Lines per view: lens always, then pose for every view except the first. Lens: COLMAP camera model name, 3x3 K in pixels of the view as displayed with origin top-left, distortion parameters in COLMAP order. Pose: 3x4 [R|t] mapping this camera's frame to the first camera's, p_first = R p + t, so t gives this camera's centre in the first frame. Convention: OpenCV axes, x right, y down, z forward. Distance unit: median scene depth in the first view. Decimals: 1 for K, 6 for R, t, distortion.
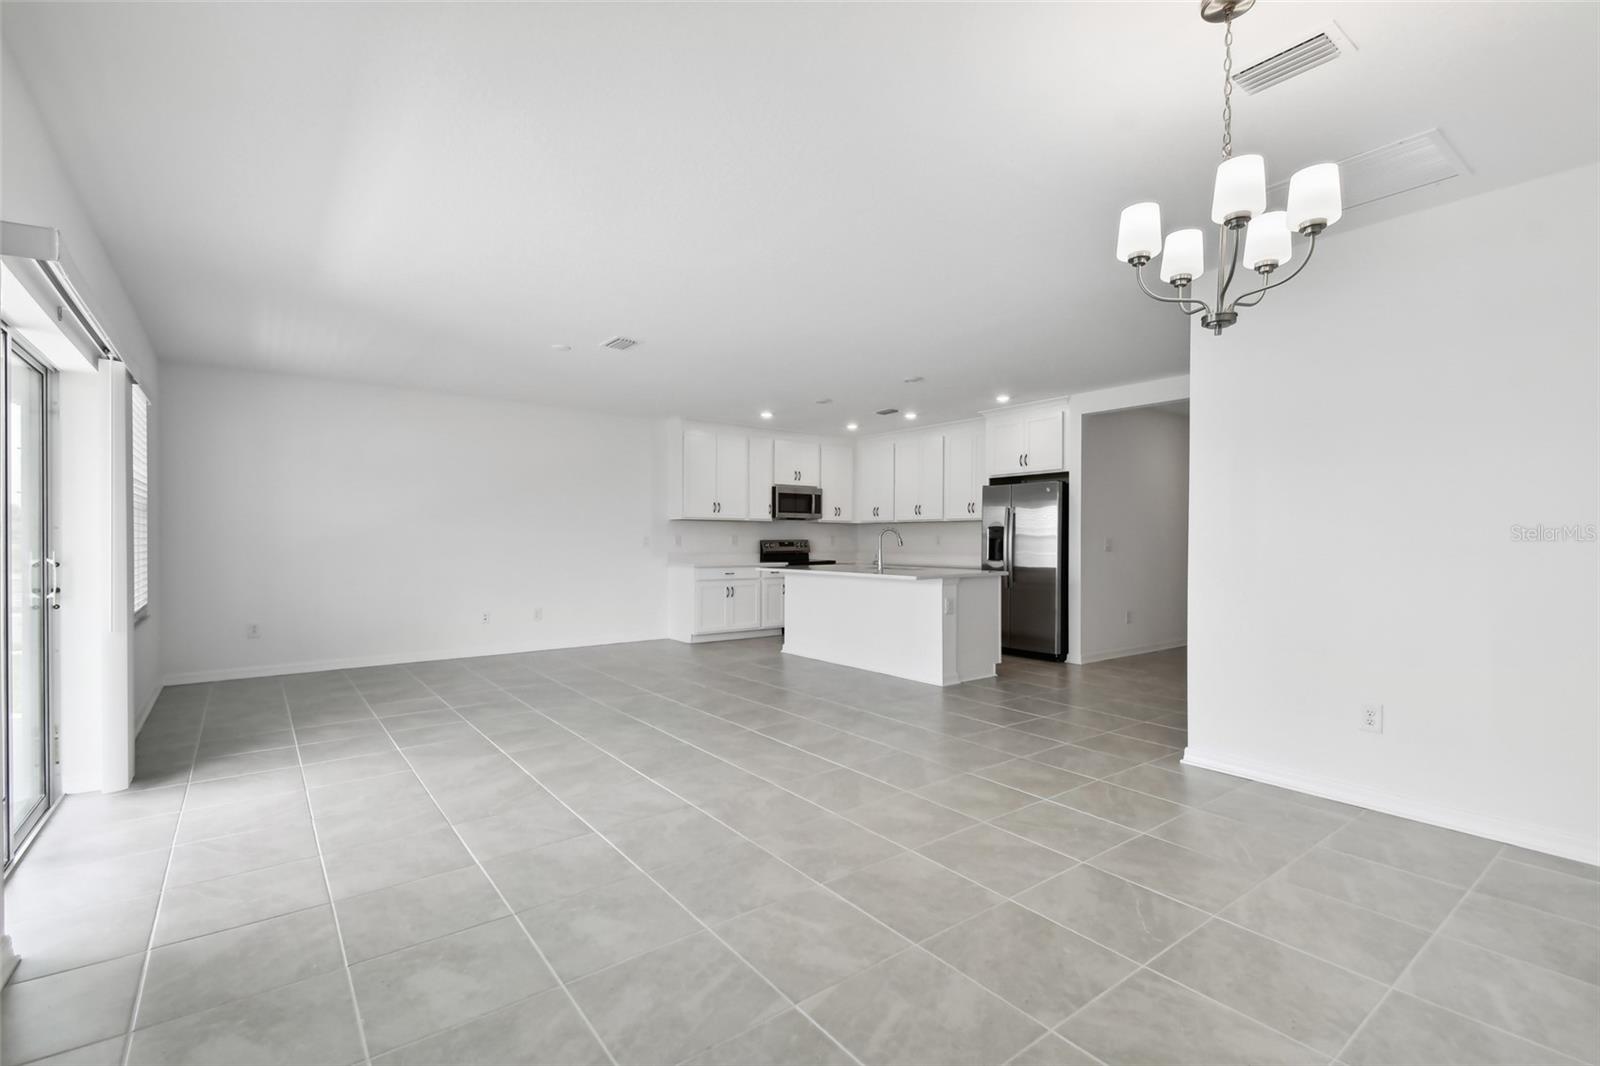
lens RADIAL K [[713.3, 0, 800.0], [0, 713.3, 533.0], [0, 0, 1]] dist [0.027440, -0.027769]
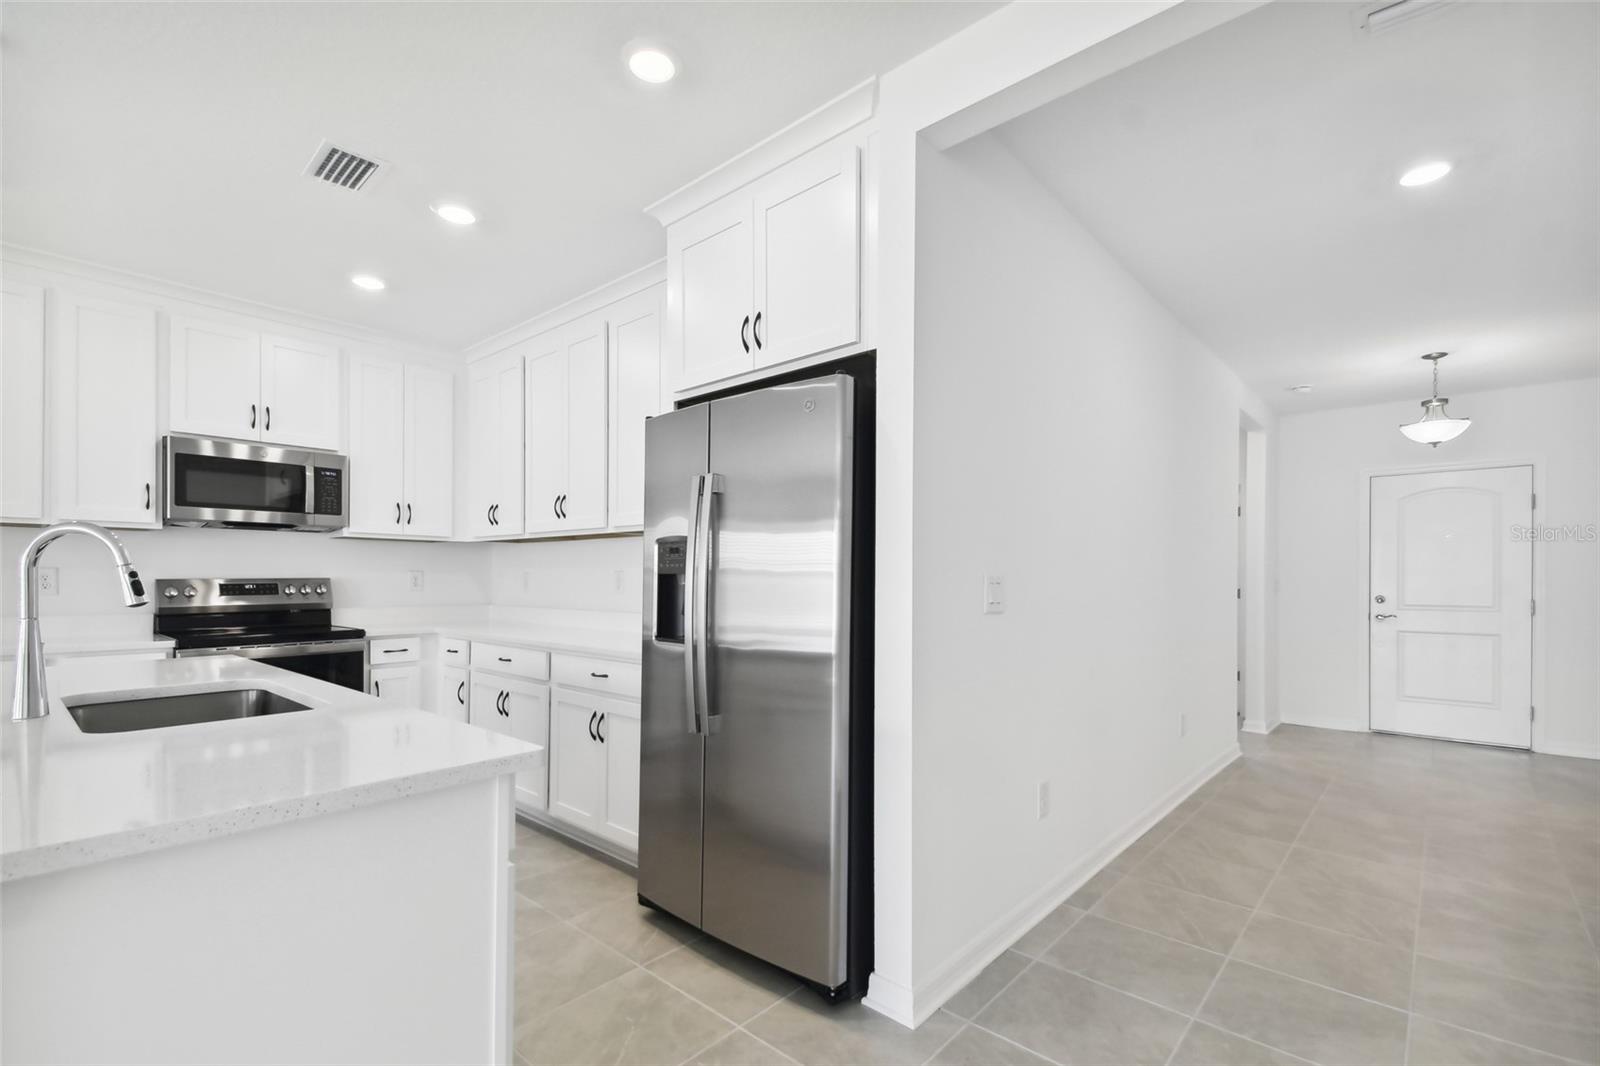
lens RADIAL K [[725.9, 0, 777.1], [0, 725.9, 580.2], [0, 0, 1]] dist [0.017058, -0.000359]
pose [[0.981312, -0.000111, 0.192425, 0.211423], [-0.002252, 0.999925, 0.012061, 0.005249], [-0.192412, -0.012269, 0.981237, 0.571761]]
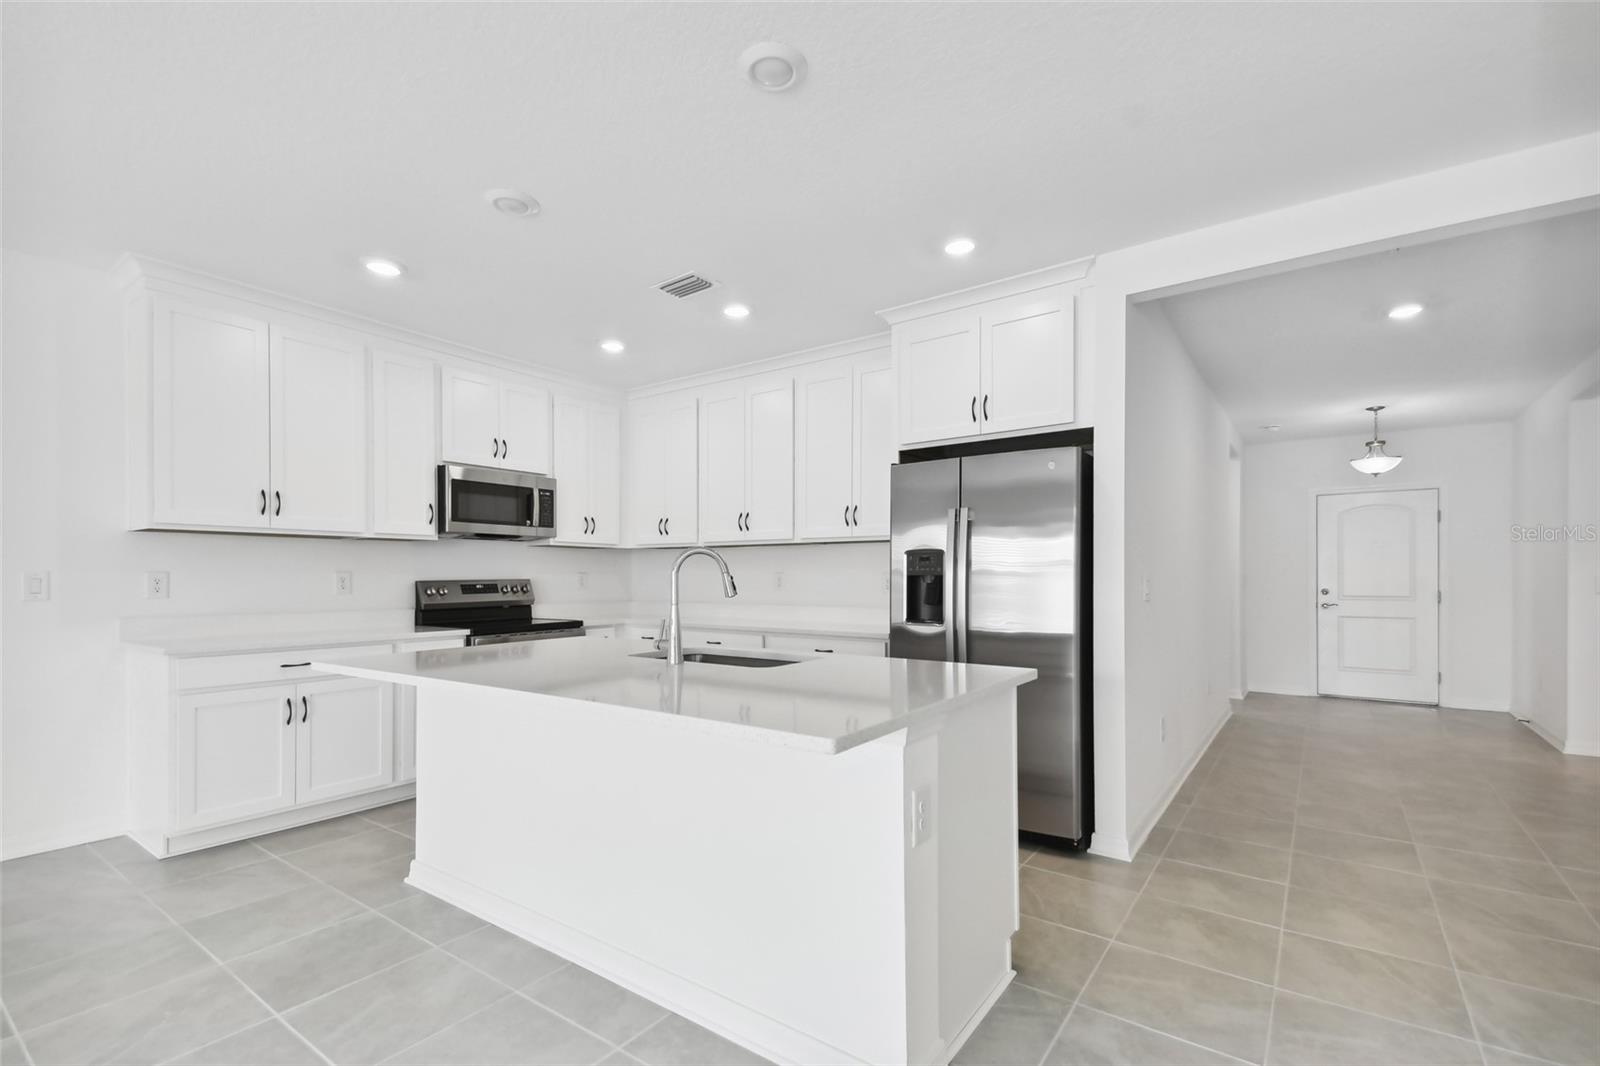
lens RADIAL K [[704.5, 0, 795.4], [0, 704.5, 577.9], [0, 0, 1]] dist [0.022970, -0.000076]
pose [[0.958684, -0.004632, 0.284435, 0.055136], [0.001585, 0.999939, 0.010940, 0.003476], [-0.284469, -0.010037, 0.958633, 0.504001]]
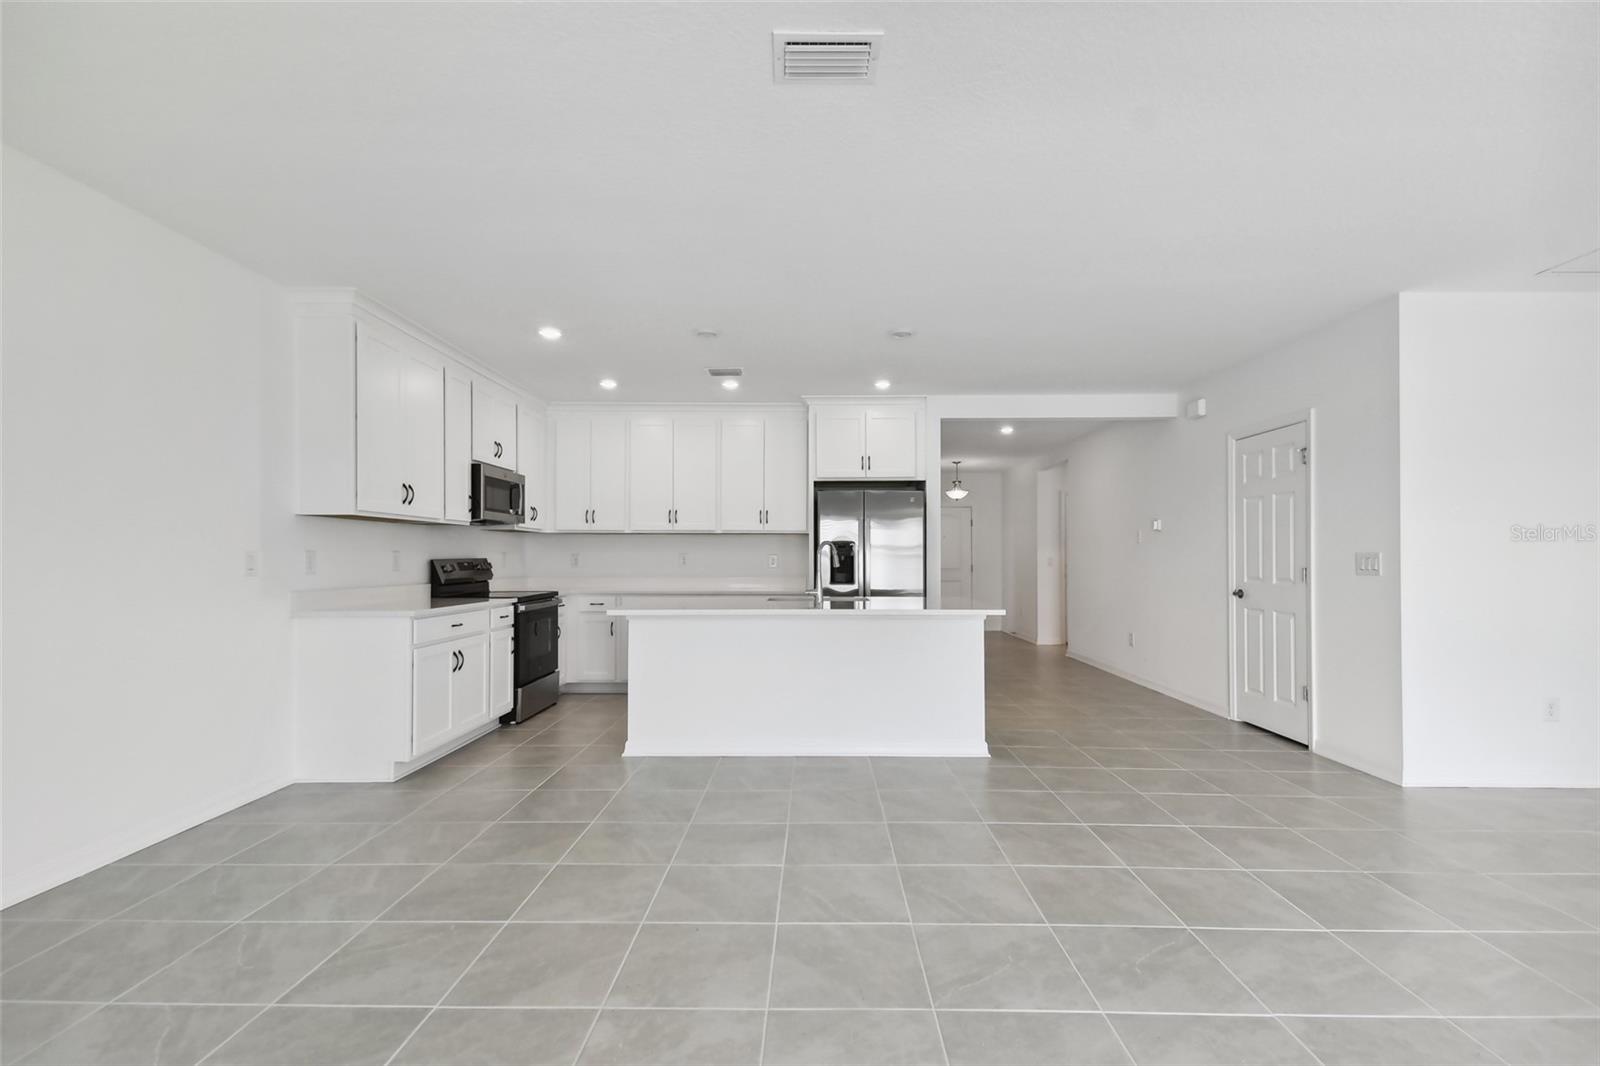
lens RADIAL K [[728.6, 0, 792.9], [0, 728.6, 557.7], [0, 0, 1]] dist [0.032319, -0.000446]
pose [[0.617413, -0.002719, 0.786634, -0.346301], [-0.008502, 0.999913, 0.010129, 0.000808], [-0.786593, -0.012942, 0.617336, 0.458872]]
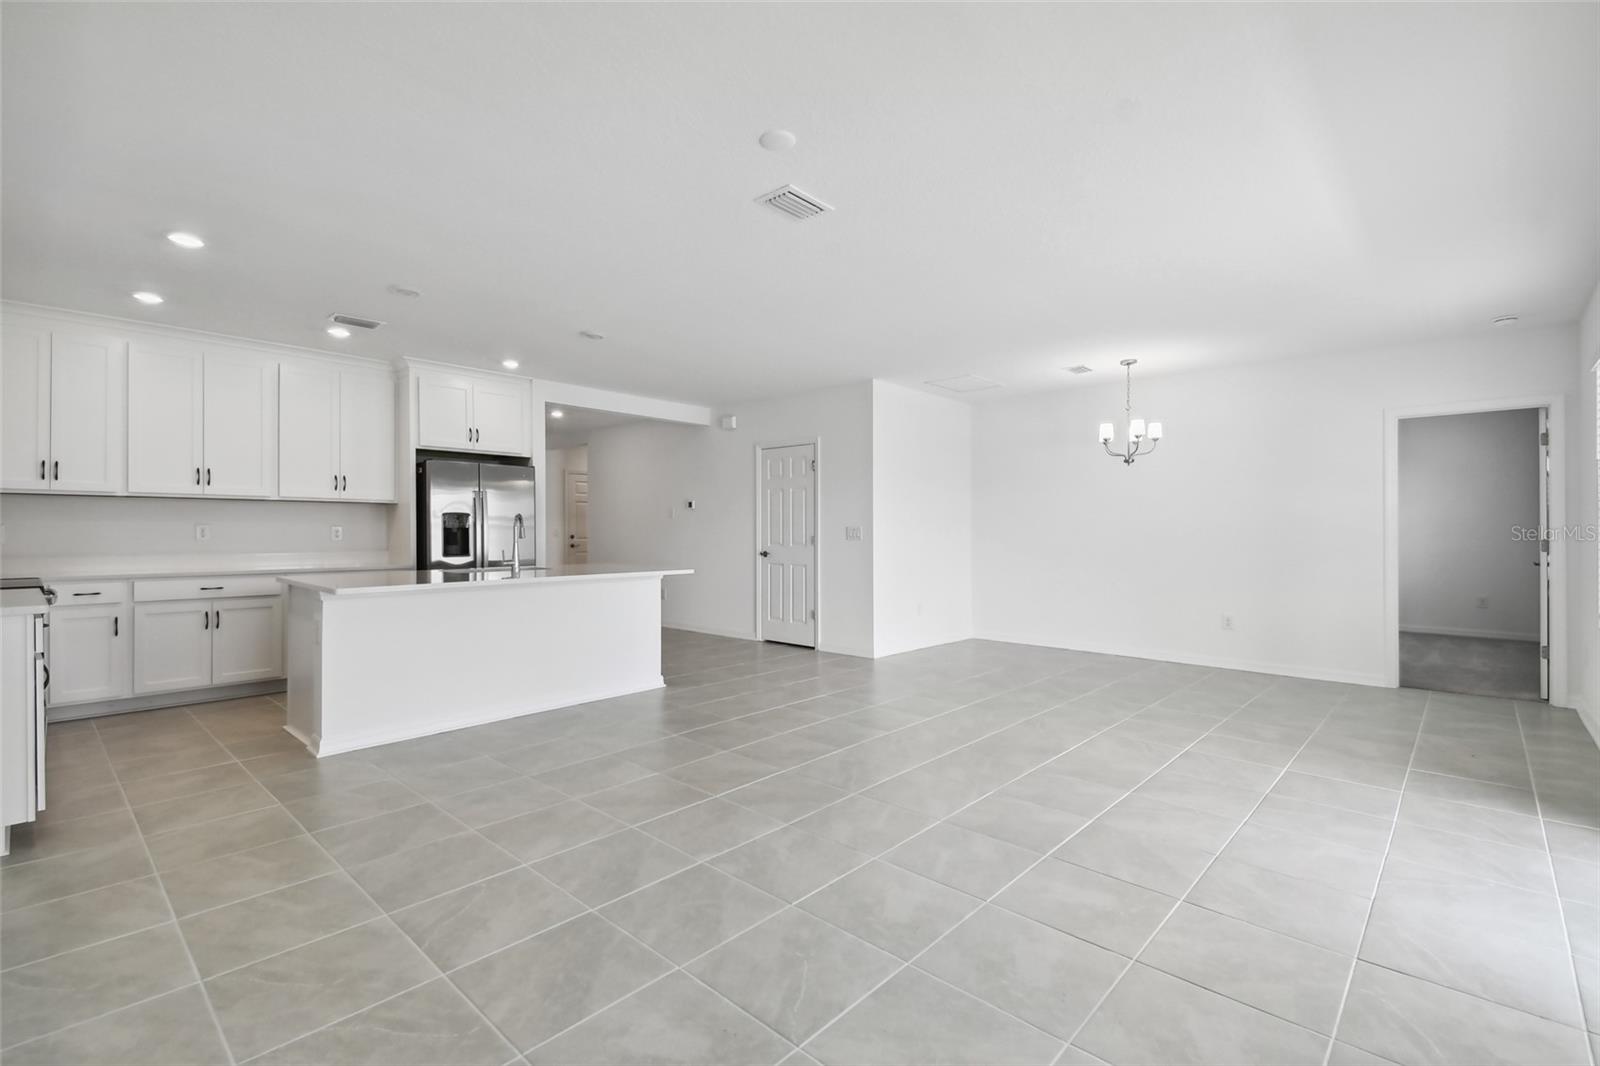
lens RADIAL K [[720.7, 0, 800.0], [0, 720.7, 533.0], [0, 0, 1]] dist [0.062998, -0.031934]
pose [[-0.176350, -0.006852, 0.984304, -0.505822], [-0.013500, 0.999899, 0.004542, 0.003291], [-0.984235, -0.012487, -0.176424, 0.654876]]
